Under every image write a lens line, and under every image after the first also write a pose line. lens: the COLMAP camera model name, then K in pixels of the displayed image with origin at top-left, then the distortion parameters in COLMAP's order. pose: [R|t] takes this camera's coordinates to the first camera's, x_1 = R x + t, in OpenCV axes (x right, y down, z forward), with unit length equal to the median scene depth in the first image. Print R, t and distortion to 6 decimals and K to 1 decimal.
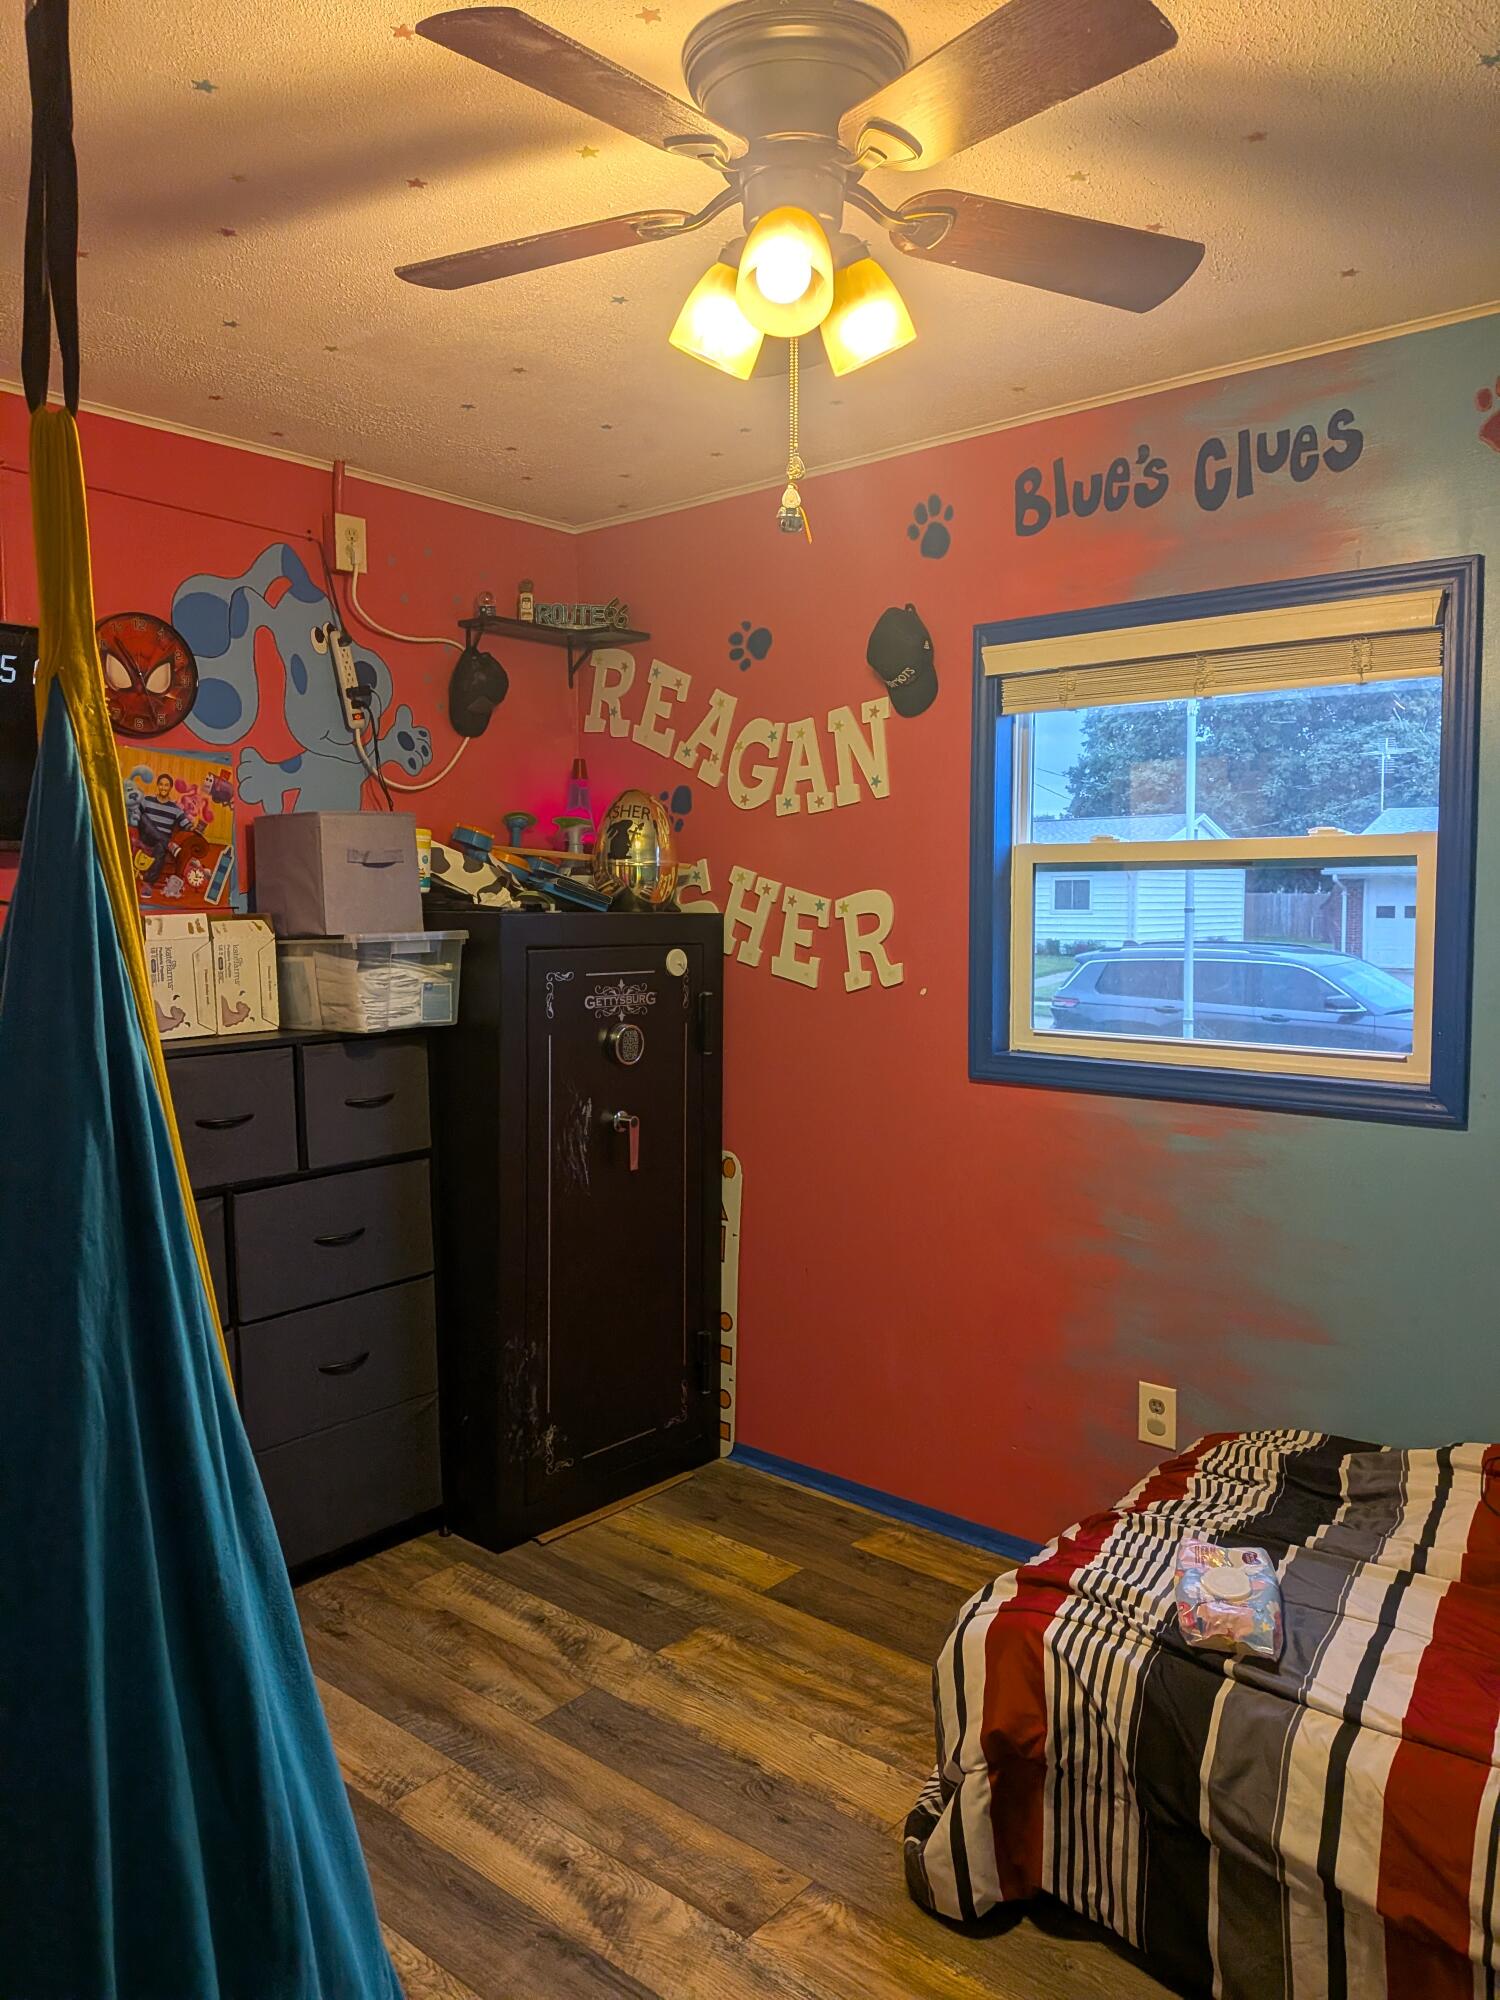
lens RADIAL K [[1495.7, 0, 750.0], [0, 1495.7, 1000.0], [0, 0, 1]] dist [0.066503, -0.122253]
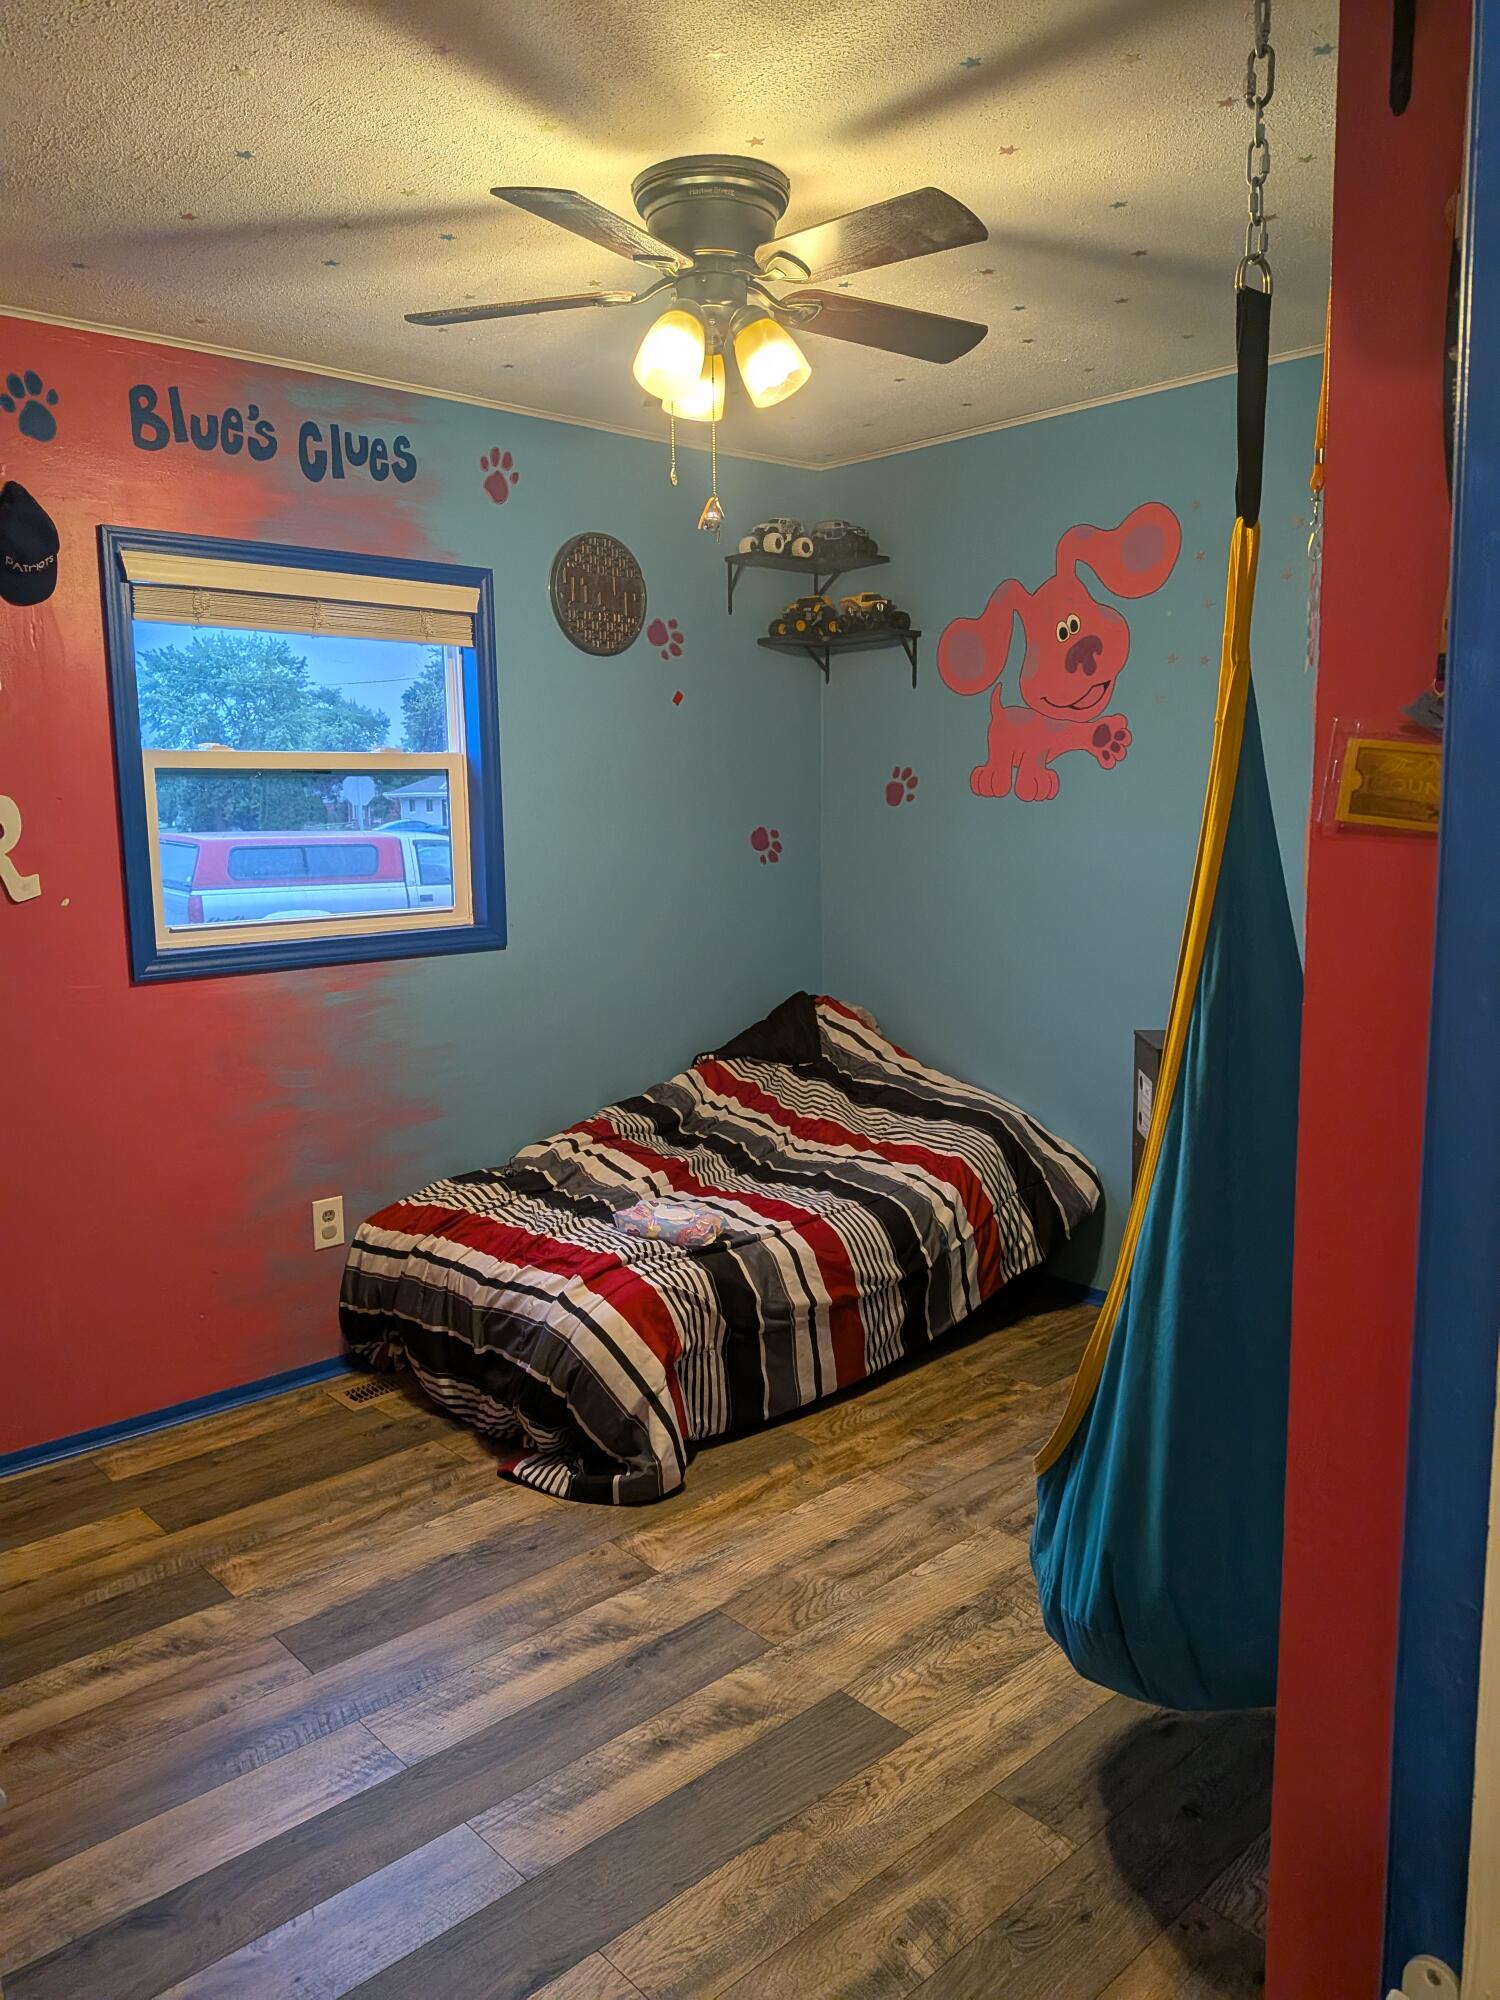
lens RADIAL K [[1422.8, 0, 750.0], [0, 1422.8, 1000.0], [0, 0, 1]] dist [0.084399, -0.138517]
pose [[0.093278, -0.145355, 0.984973, -0.881802], [0.085056, 0.986833, 0.137575, -0.038904], [-0.992000, 0.070945, 0.104414, 0.557326]]
